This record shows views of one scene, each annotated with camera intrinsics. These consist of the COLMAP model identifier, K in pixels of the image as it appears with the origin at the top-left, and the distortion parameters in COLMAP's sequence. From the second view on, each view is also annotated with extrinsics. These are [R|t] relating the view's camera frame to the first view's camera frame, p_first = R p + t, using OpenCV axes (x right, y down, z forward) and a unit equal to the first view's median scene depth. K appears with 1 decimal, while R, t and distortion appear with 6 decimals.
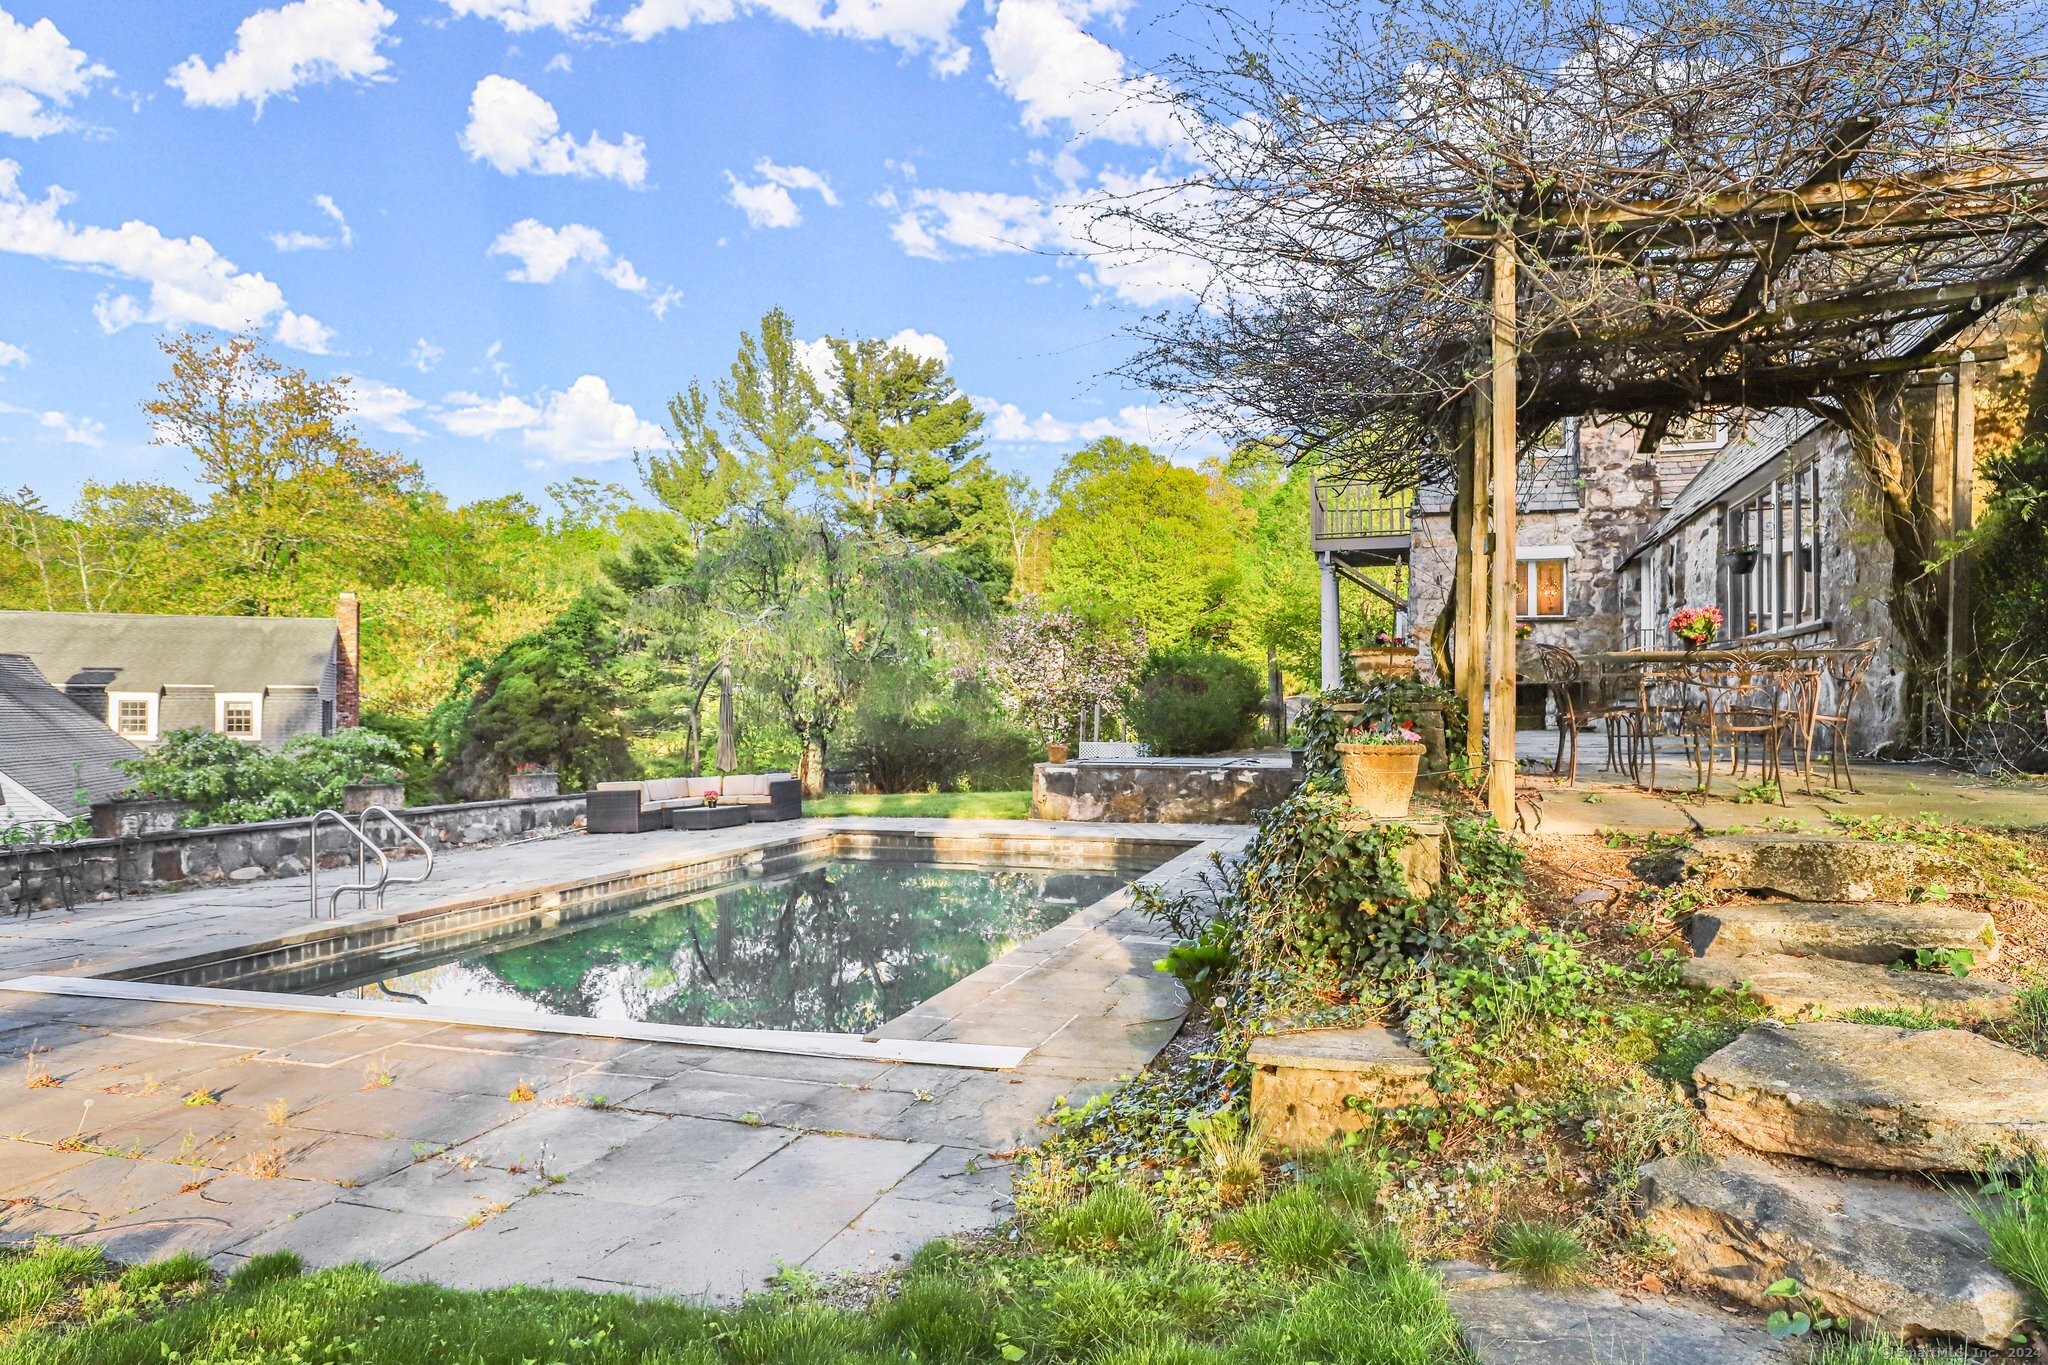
lens RADIAL K [[1368.4, 0, 1024.0], [0, 1368.4, 682.5], [0, 0, 1]] dist [-0.005119, -0.001464]
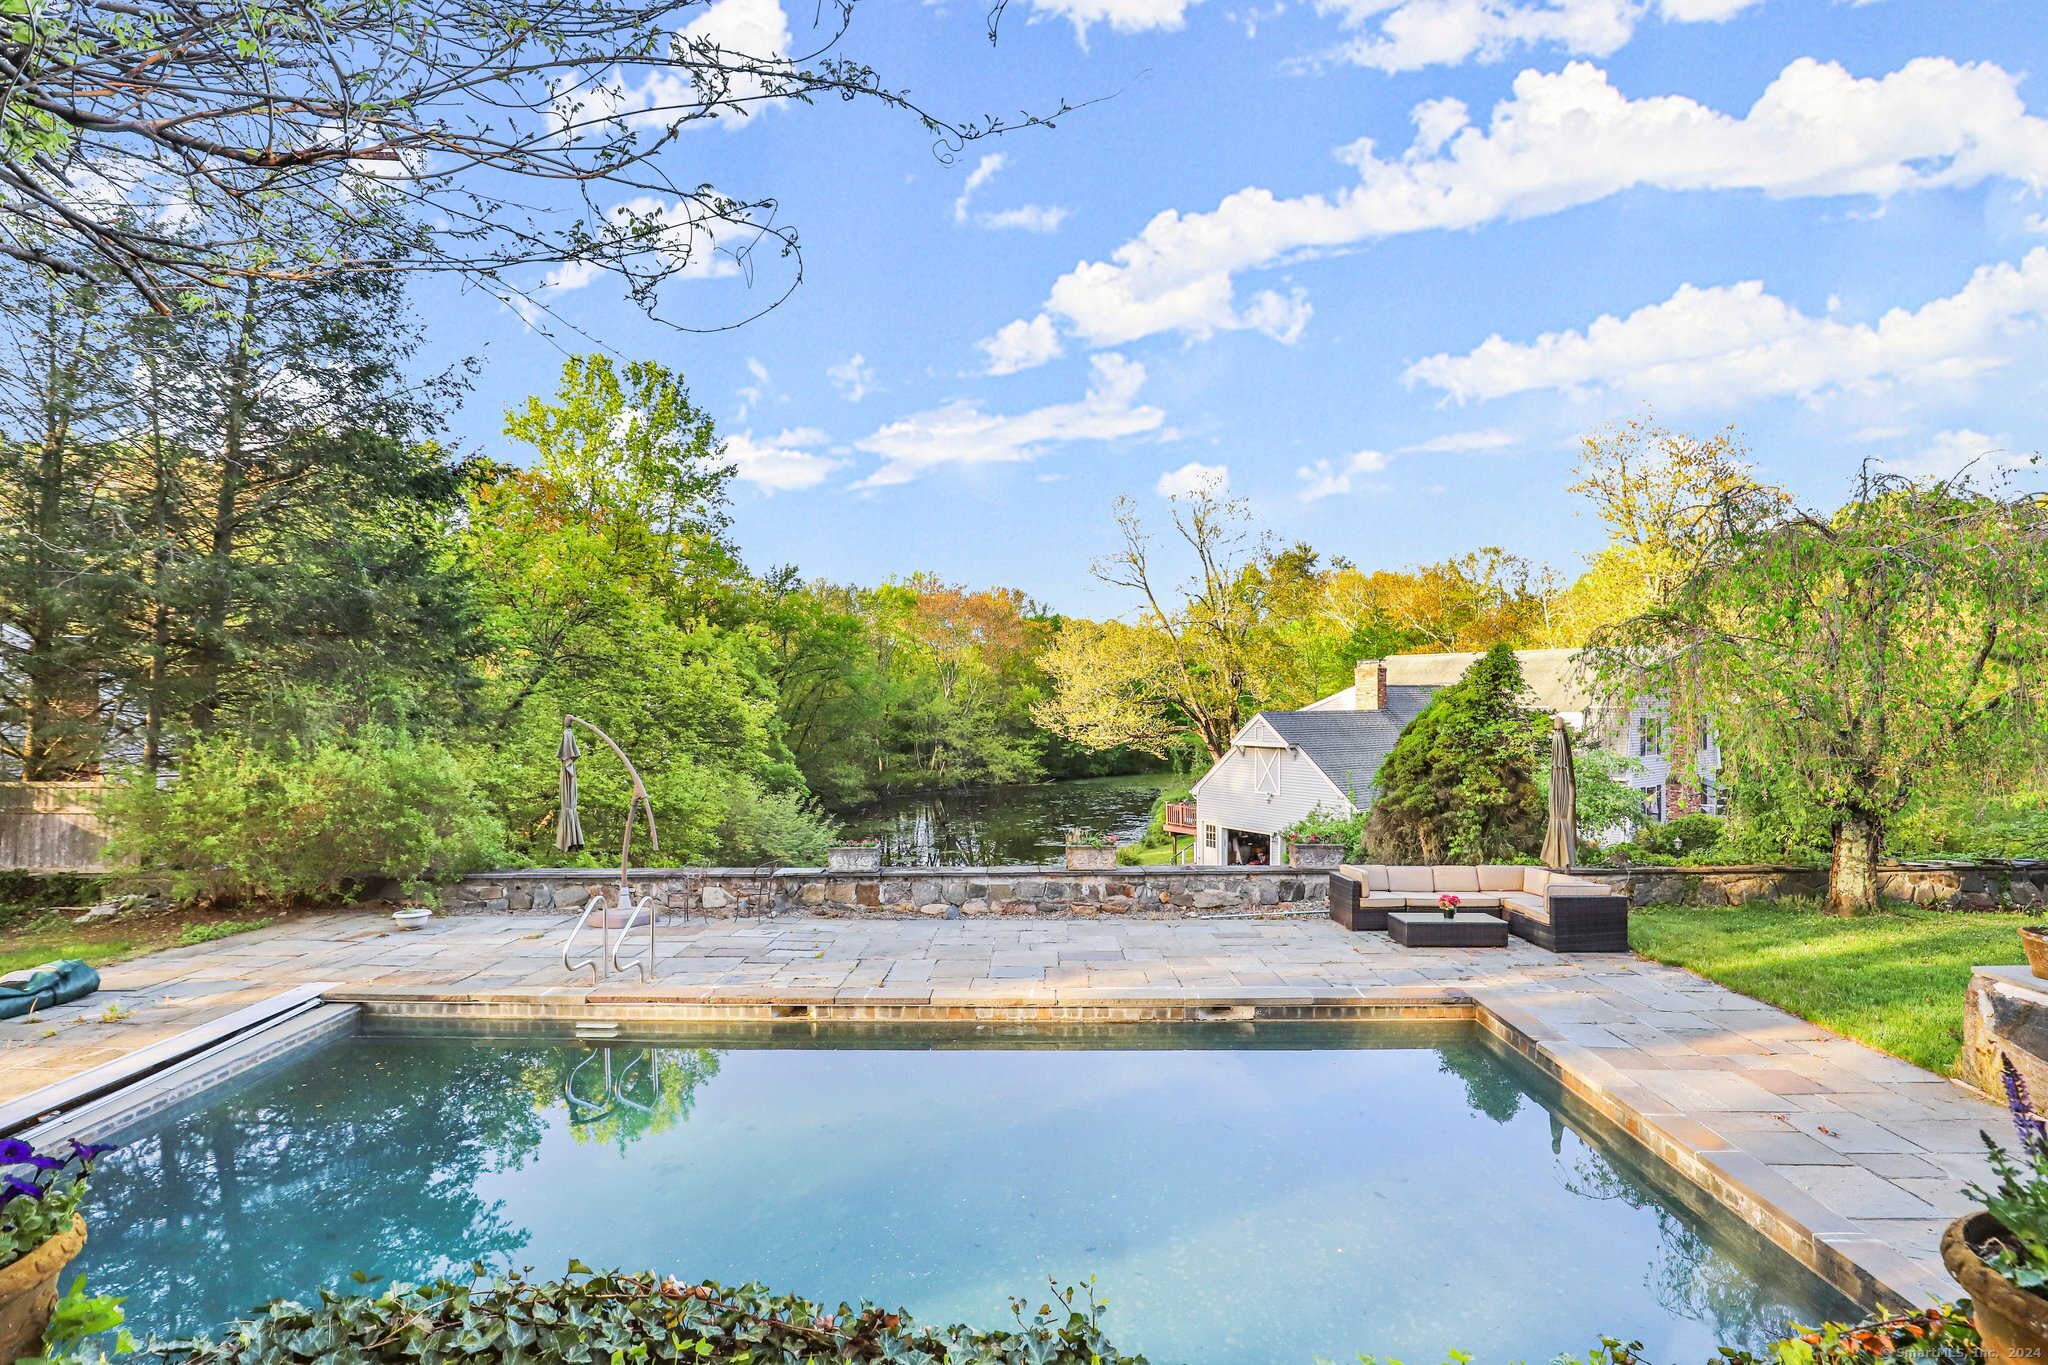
lens RADIAL K [[949.9, 0, 992.6], [0, 949.9, 711.8], [0, 0, 1]] dist [-0.020092, 0.000510]
pose [[0.255525, 0.003673, -0.966795, 0.270679], [0.029923, 0.999484, 0.011706, -0.047708], [0.966339, -0.031921, 0.255283, 0.730071]]
